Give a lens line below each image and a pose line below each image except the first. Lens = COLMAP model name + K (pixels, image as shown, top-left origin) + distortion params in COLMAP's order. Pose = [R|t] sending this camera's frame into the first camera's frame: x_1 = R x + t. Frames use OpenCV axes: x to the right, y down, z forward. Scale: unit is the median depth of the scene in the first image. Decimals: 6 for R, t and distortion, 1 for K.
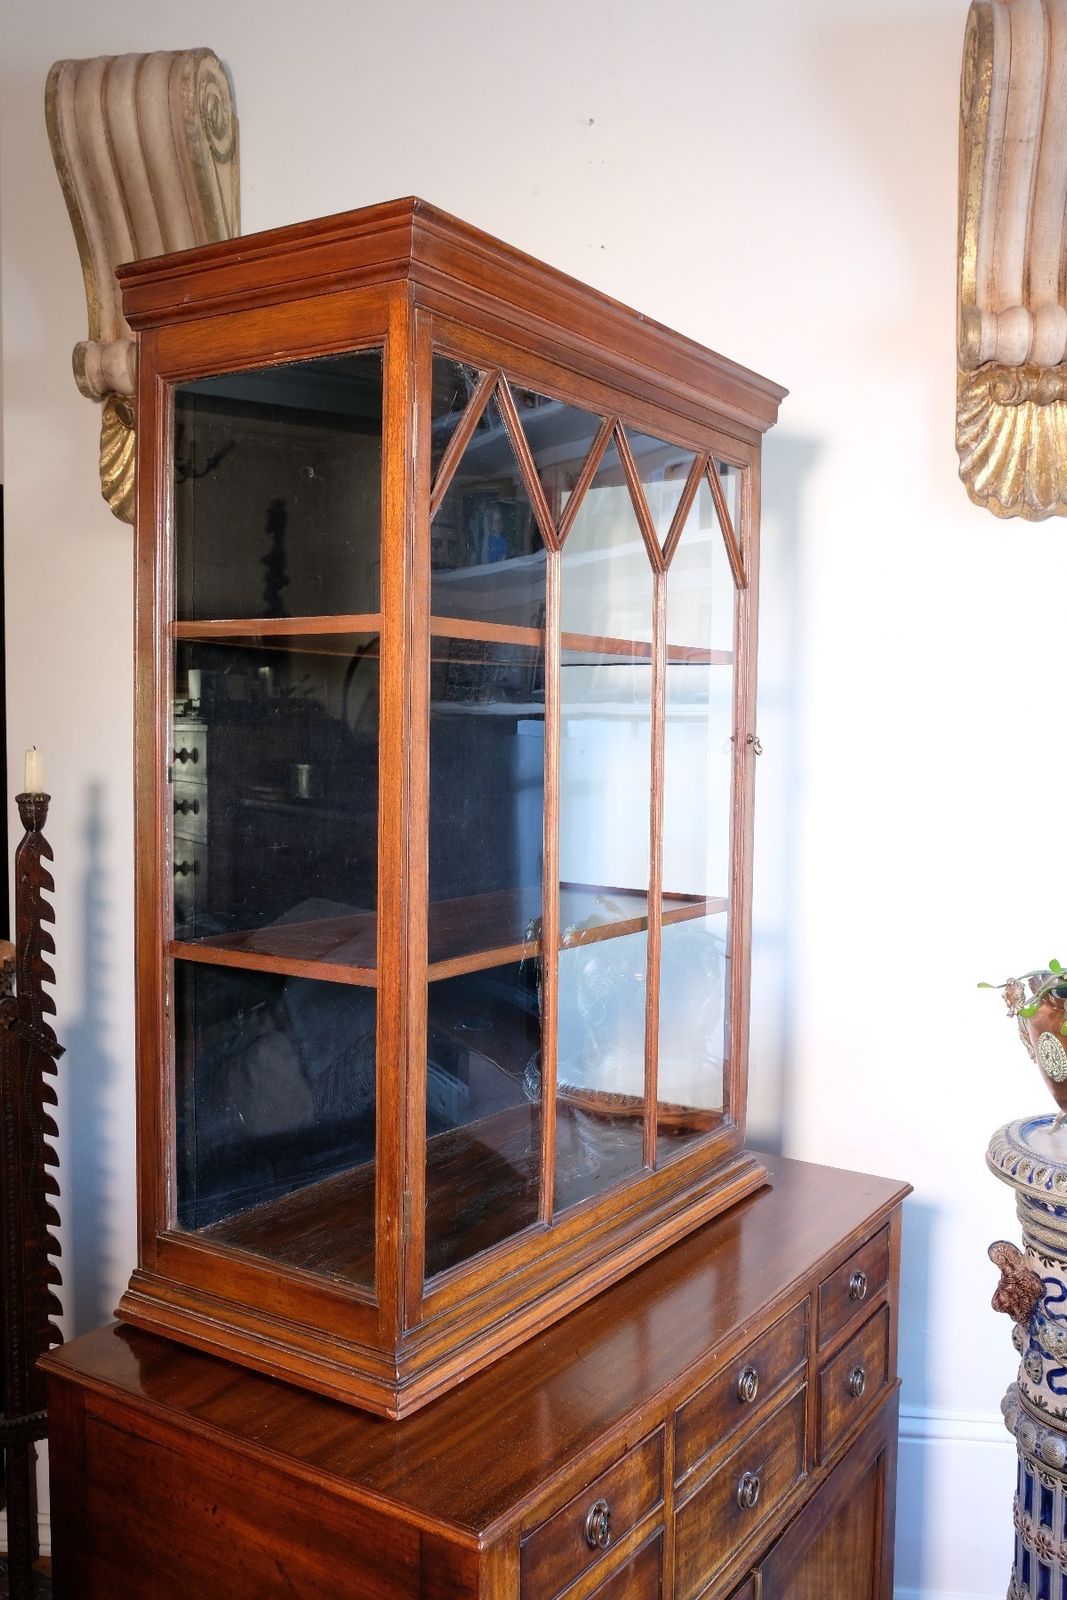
lens RADIAL K [[1371.9, 0, 534.7], [0, 1371.9, 805.3], [0, 0, 1]] dist [-0.033264, 0.014928]
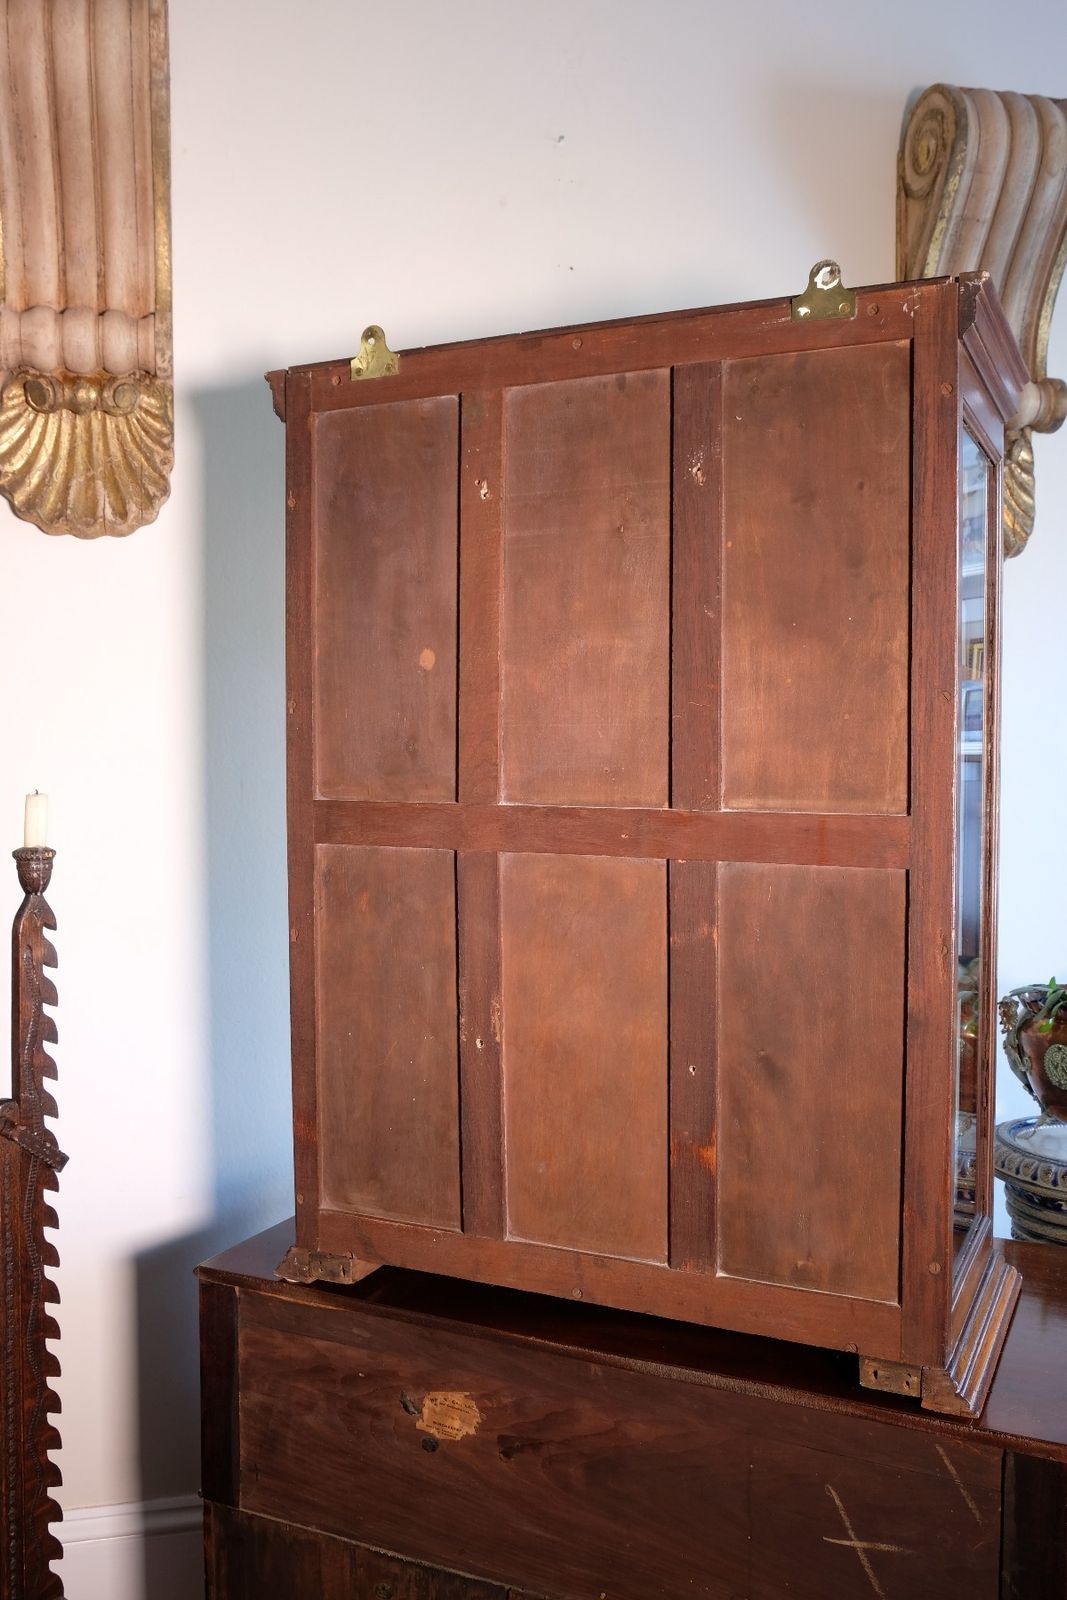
lens RADIAL K [[1371.9, 0, 526.1], [0, 1371.9, 803.8], [0, 0, 1]] dist [-0.033264, 0.014928]
pose [[0.932677, -0.014824, 0.360408, -0.464321], [0.022458, 0.999603, -0.017005, -0.017789], [-0.360013, 0.023954, 0.932640, 0.159786]]
